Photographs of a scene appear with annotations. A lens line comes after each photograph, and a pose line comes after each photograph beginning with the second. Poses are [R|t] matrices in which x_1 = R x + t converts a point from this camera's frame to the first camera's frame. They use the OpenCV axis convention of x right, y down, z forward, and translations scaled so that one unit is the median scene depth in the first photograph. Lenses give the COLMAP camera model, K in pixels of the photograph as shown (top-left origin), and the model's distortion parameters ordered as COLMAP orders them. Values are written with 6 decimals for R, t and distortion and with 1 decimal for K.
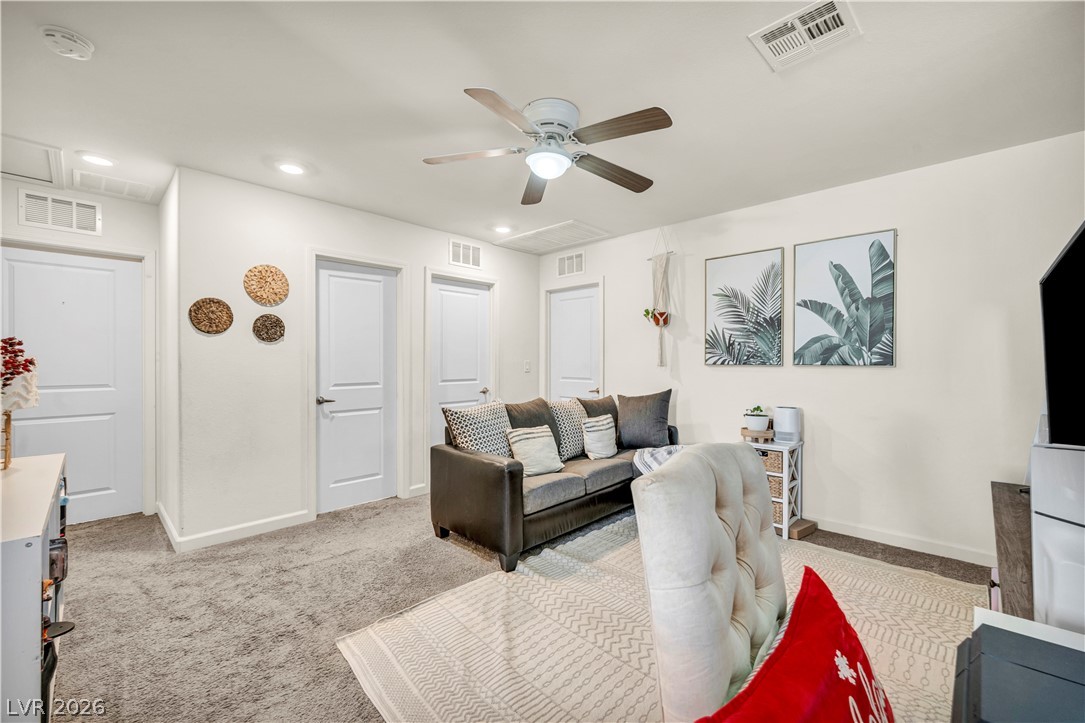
lens RADIAL K [[441.1, 0, 538.5], [0, 441.1, 360.4], [0, 0, 1]] dist [-0.004560, 0.000753]
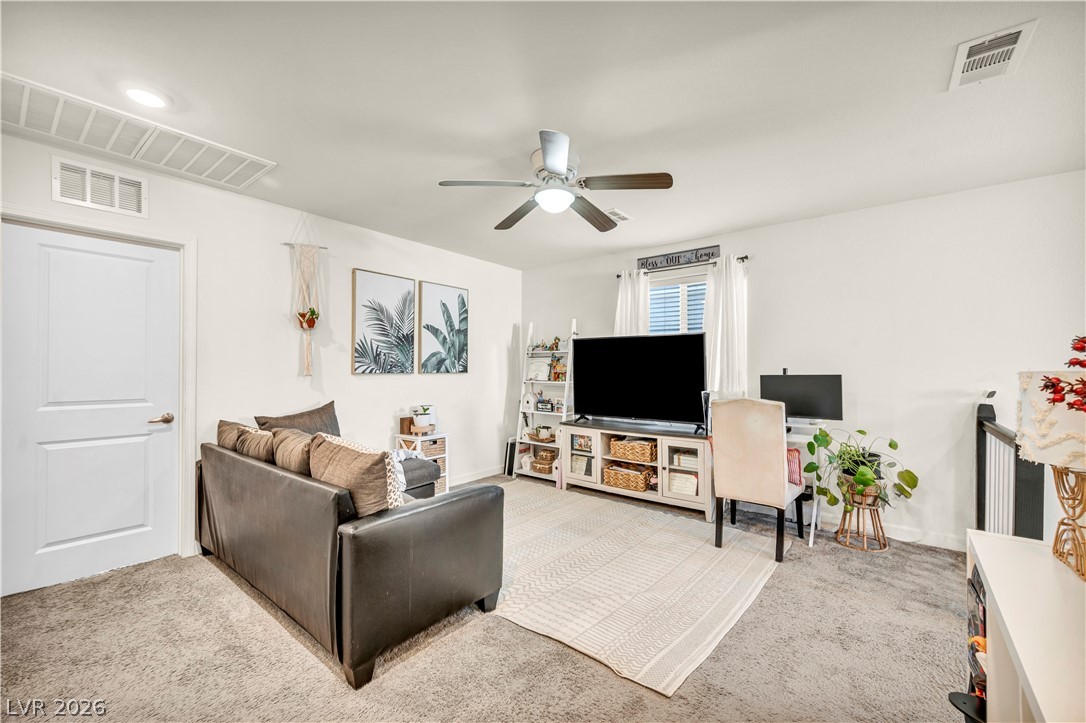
lens RADIAL K [[441.5, 0, 540.2], [0, 441.5, 367.6], [0, 0, 1]] dist [-0.004560, 0.000753]
pose [[-0.095710, -0.001785, 0.995408, -0.736893], [-0.008104, 0.999967, 0.001014, -0.009043], [-0.995376, -0.007970, -0.095721, 0.757139]]
